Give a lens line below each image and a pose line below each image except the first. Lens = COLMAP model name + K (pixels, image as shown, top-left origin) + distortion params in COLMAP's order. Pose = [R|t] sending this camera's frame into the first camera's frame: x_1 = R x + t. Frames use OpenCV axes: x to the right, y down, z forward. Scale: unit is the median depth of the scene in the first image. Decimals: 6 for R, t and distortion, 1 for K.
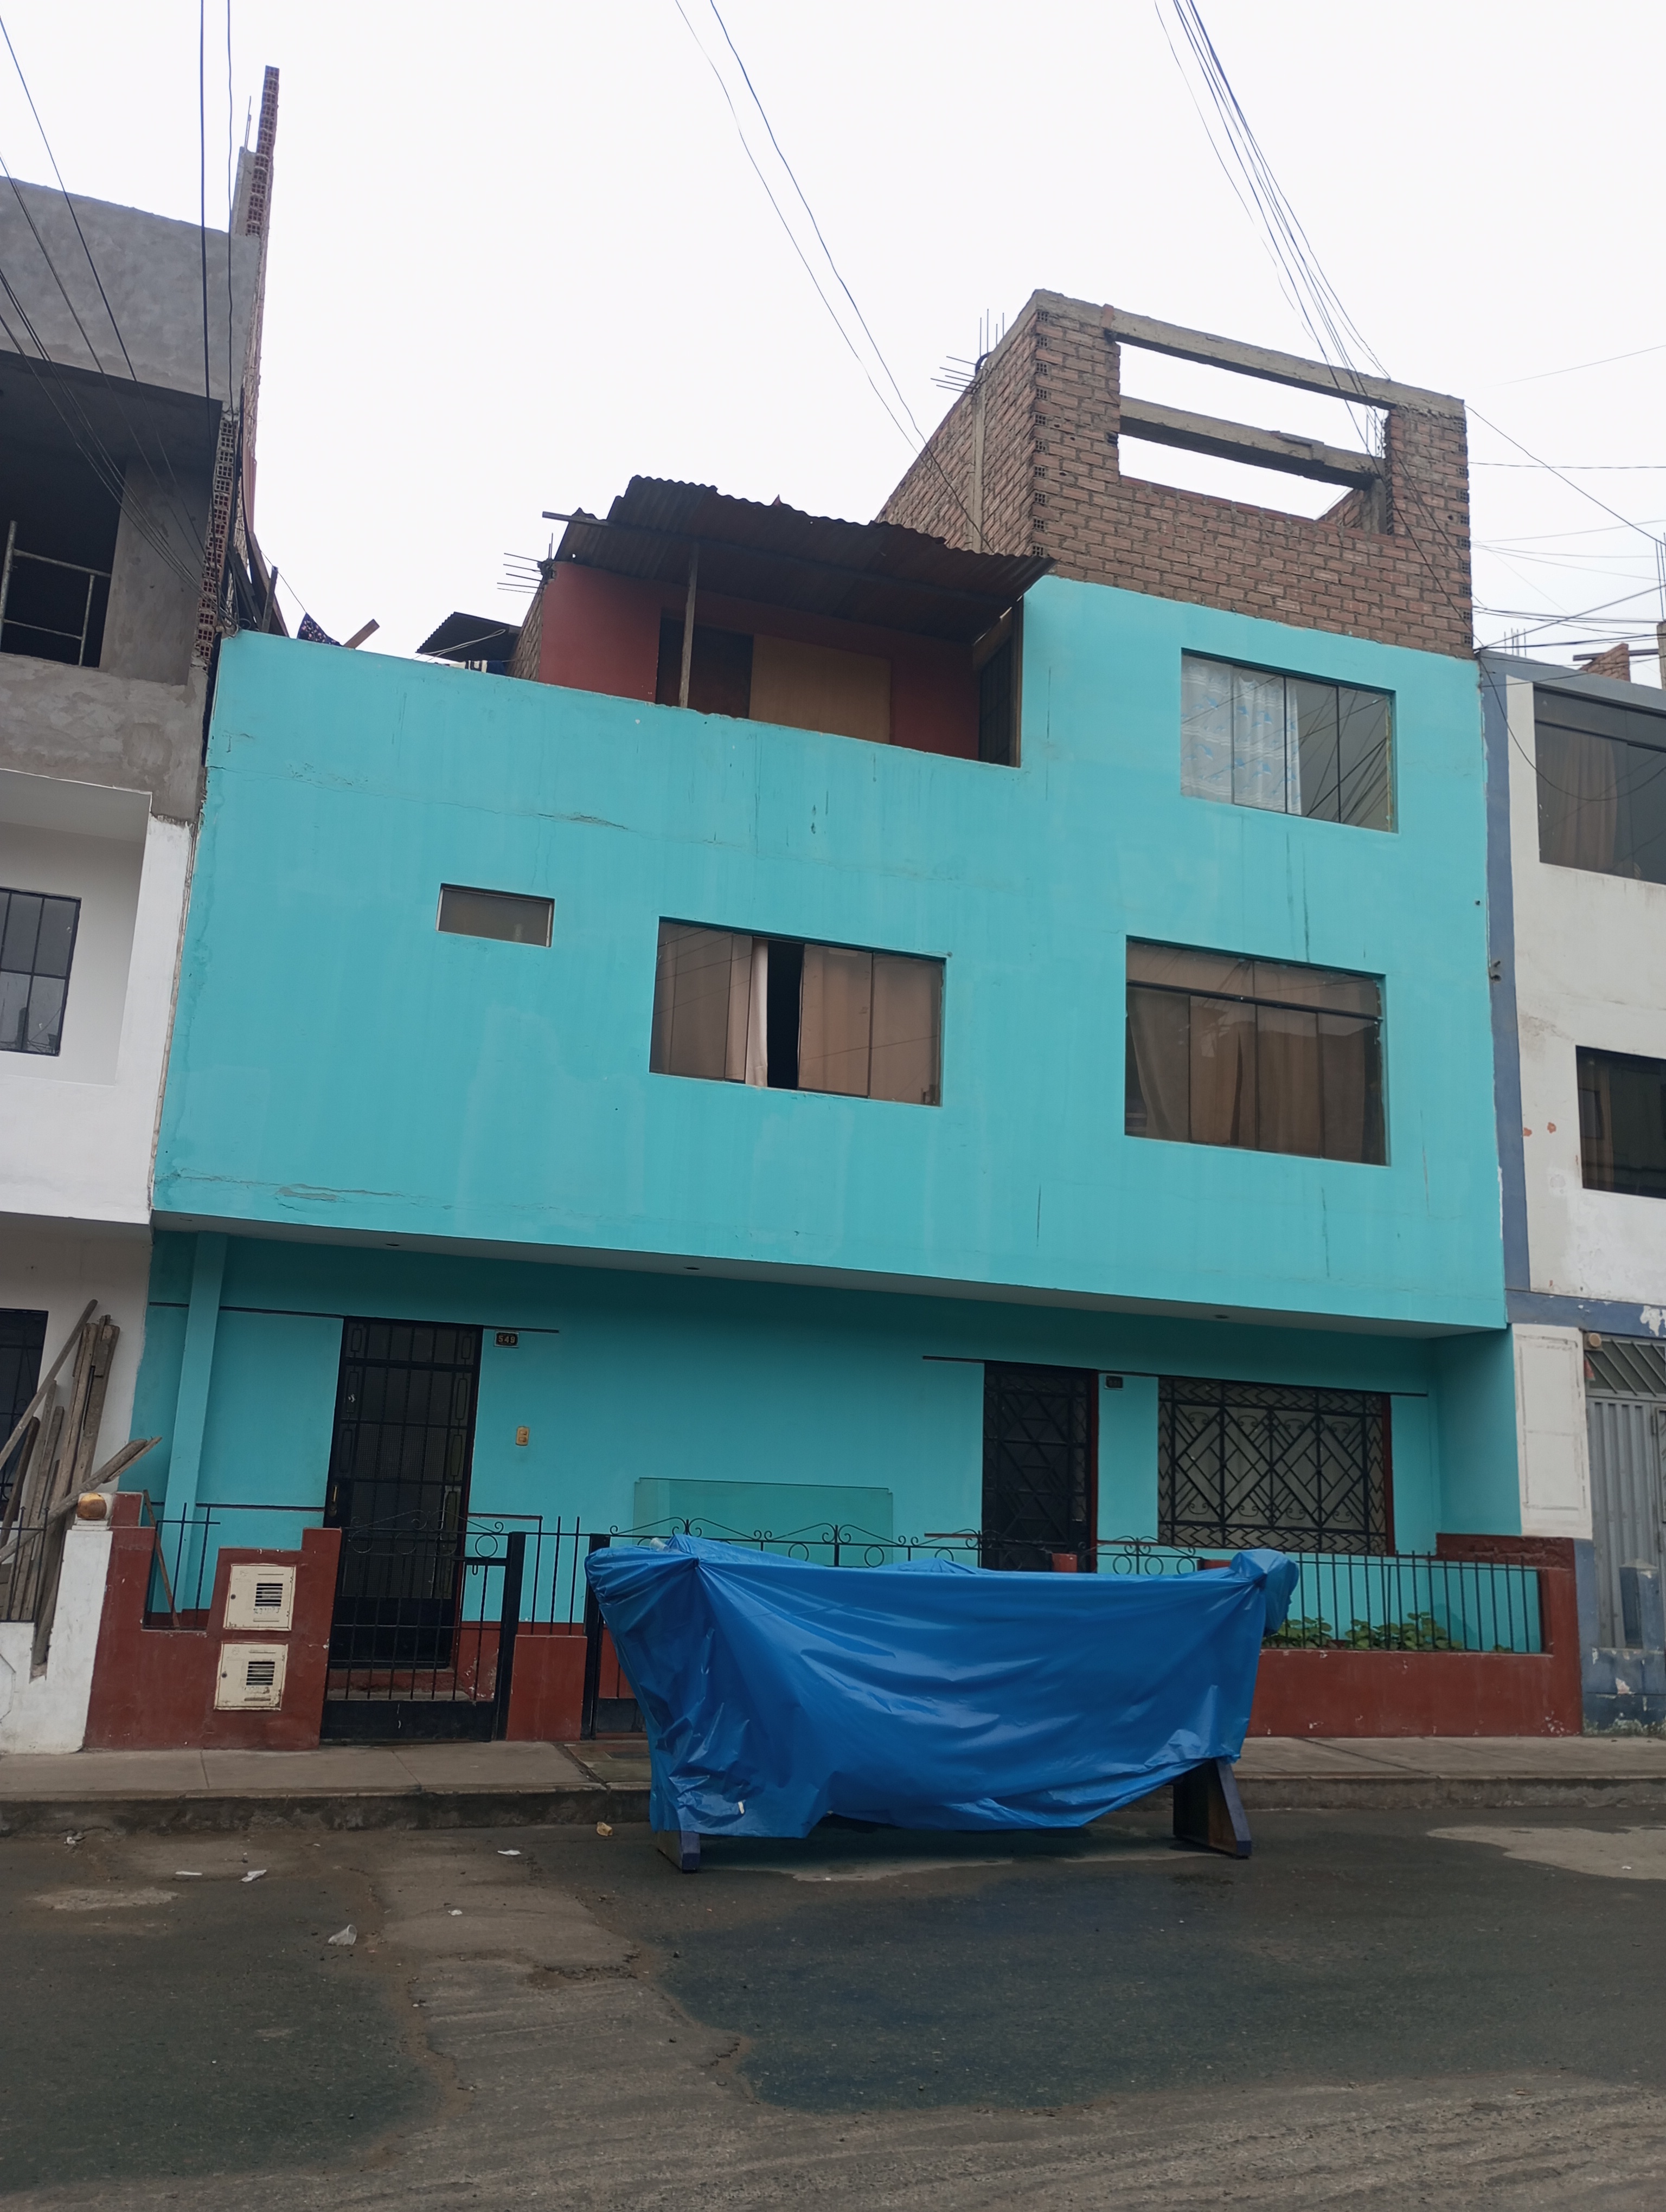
lens RADIAL K [[1810.0, 0, 833.0], [0, 1810.0, 1106.0], [0, 0, 1]] dist [0.077874, -0.092755]
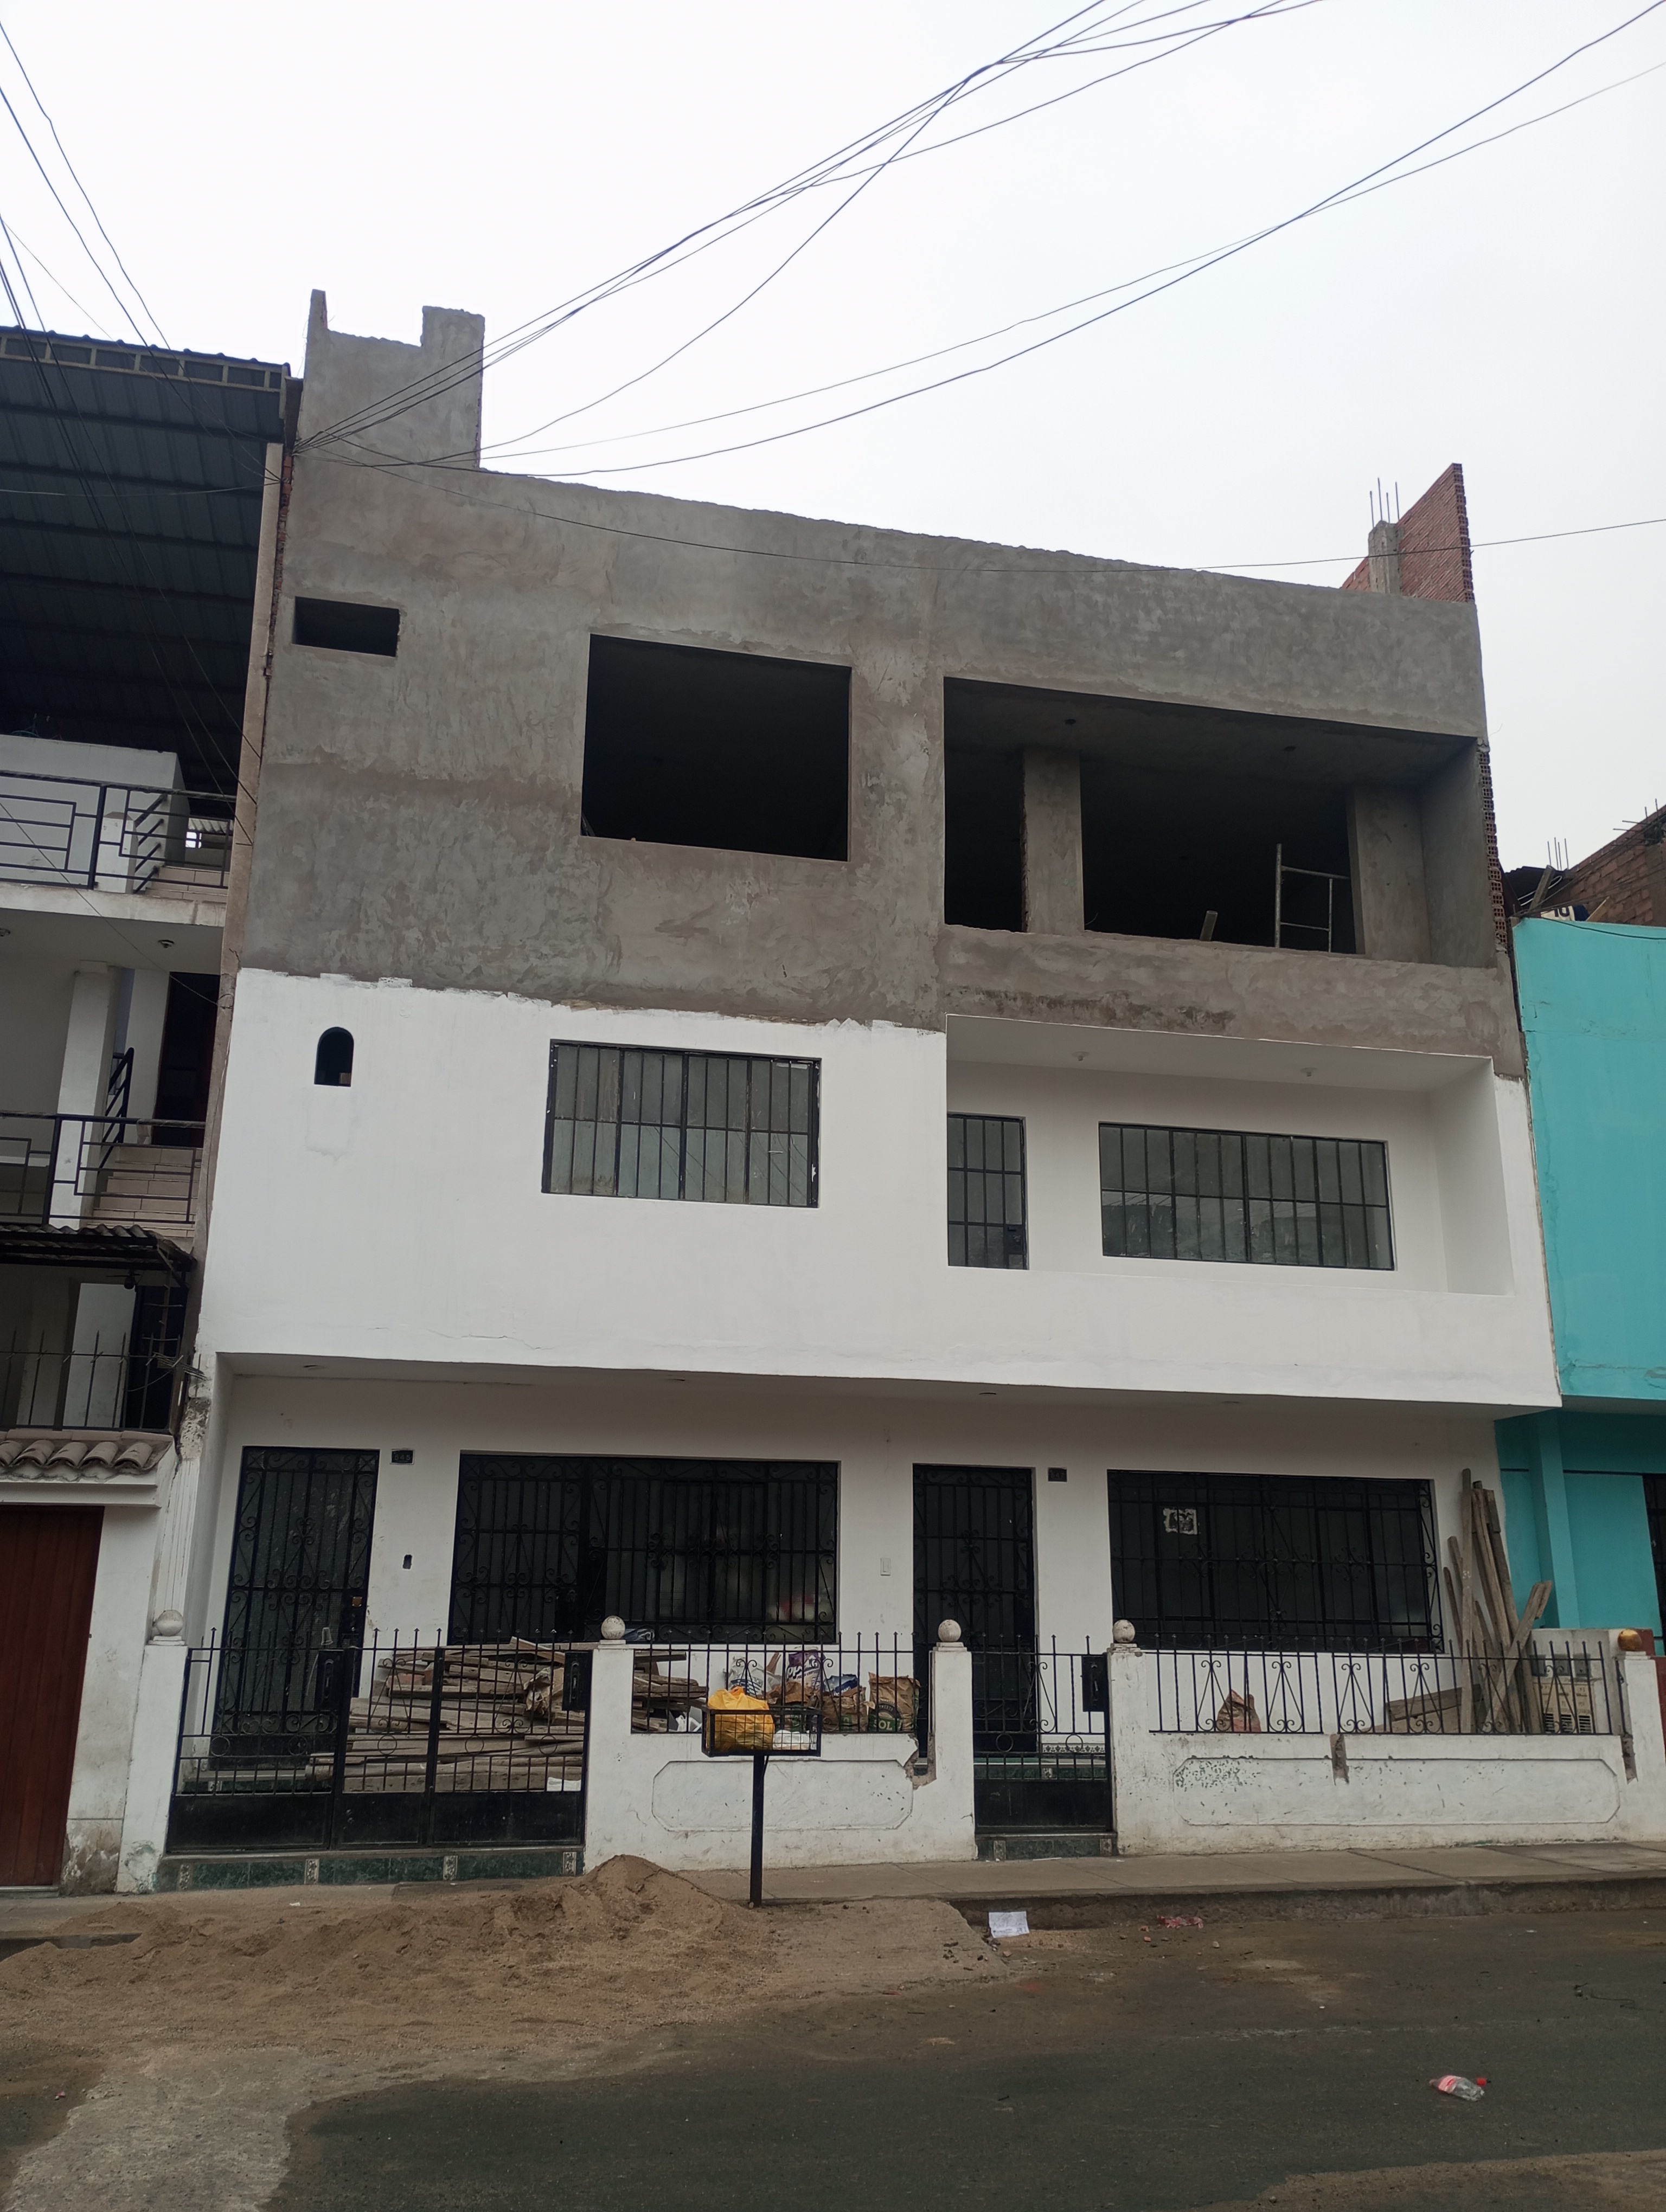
lens RADIAL K [[1810.0, 0, 833.0], [0, 1810.0, 1106.0], [0, 0, 1]] dist [0.077874, -0.092755]
pose [[0.992243, -0.071305, -0.101829, -0.658927], [0.065079, 0.995876, -0.063210, -0.083856], [0.105916, 0.056093, 0.992792, -0.268879]]
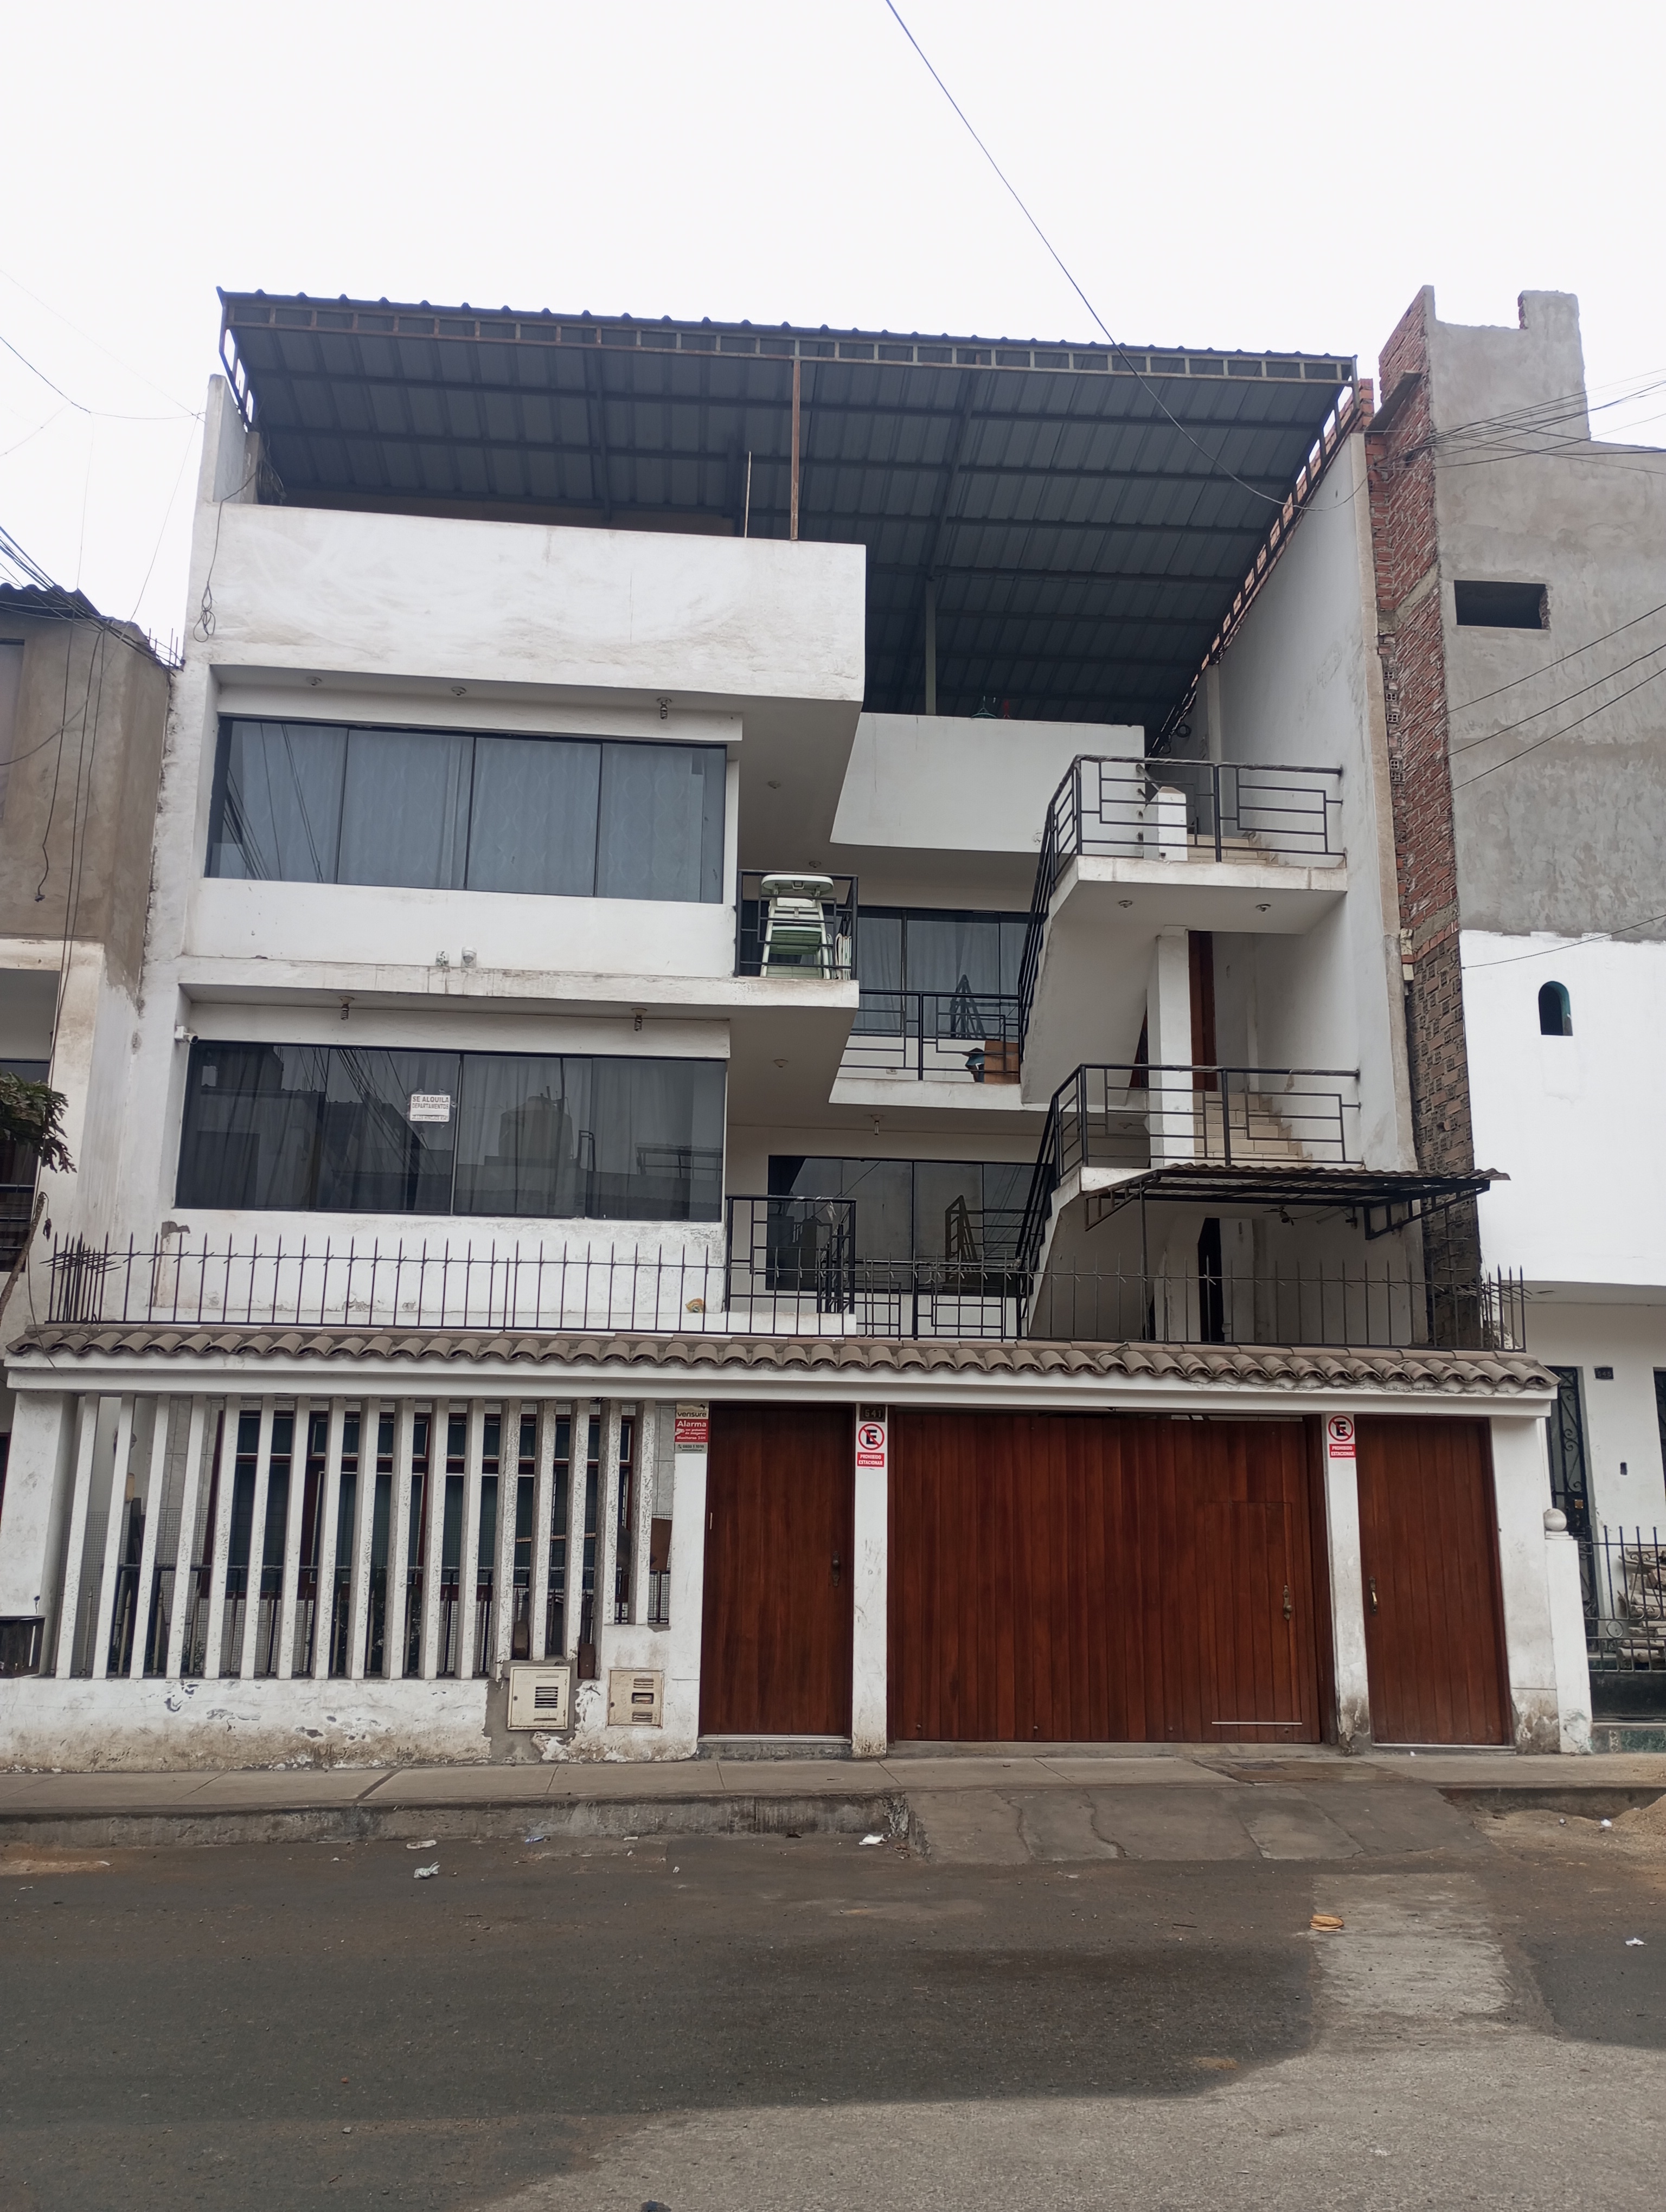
lens RADIAL K [[1810.0, 0, 833.0], [0, 1810.0, 1106.0], [0, 0, 1]] dist [0.077874, -0.092755]
pose [[0.968886, -0.090876, -0.230219, -1.189211], [0.087915, 0.995860, -0.023106, -0.145349], [0.231366, 0.002148, 0.972864, -0.462816]]
